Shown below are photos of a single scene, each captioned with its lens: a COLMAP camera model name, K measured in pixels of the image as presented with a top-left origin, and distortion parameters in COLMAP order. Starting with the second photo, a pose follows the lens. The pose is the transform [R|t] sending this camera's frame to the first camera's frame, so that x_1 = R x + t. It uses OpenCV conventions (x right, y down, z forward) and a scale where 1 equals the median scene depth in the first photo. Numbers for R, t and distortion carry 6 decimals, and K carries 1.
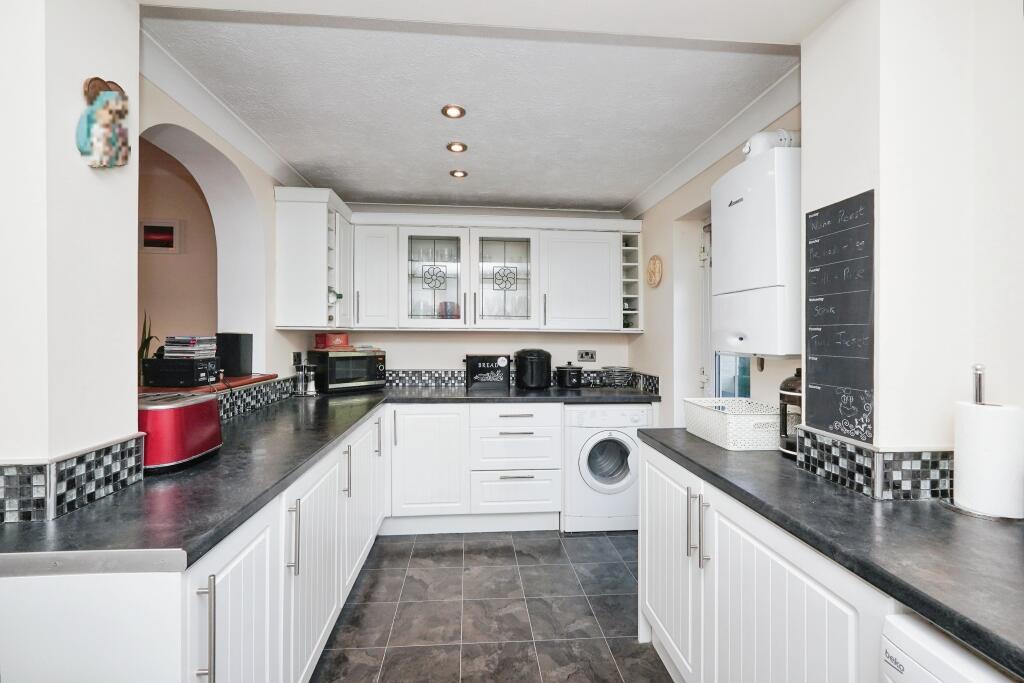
lens RADIAL K [[421.0, 0, 512.0], [0, 421.0, 341.5], [0, 0, 1]] dist [-0.000674, -0.000021]
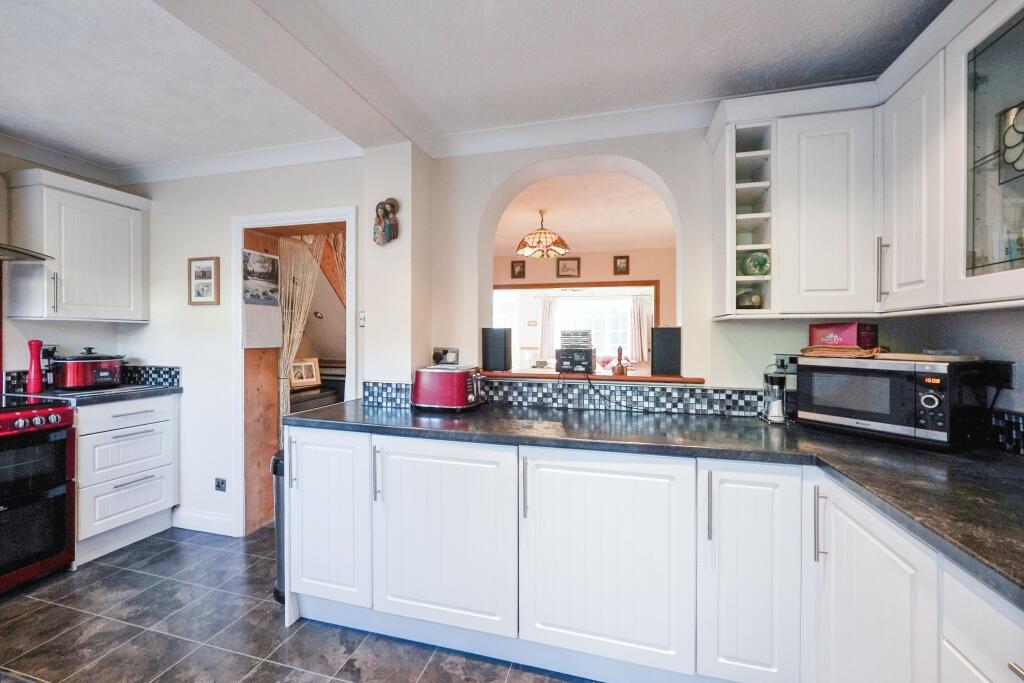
lens RADIAL K [[421.0, 0, 512.0], [0, 421.0, 341.5], [0, 0, 1]] dist [-0.000674, -0.000021]
pose [[-0.351933, 0.001283, -0.936024, 0.373286], [-0.023779, 0.999664, 0.010311, 0.011384], [0.935723, 0.025887, -0.351785, 1.208068]]
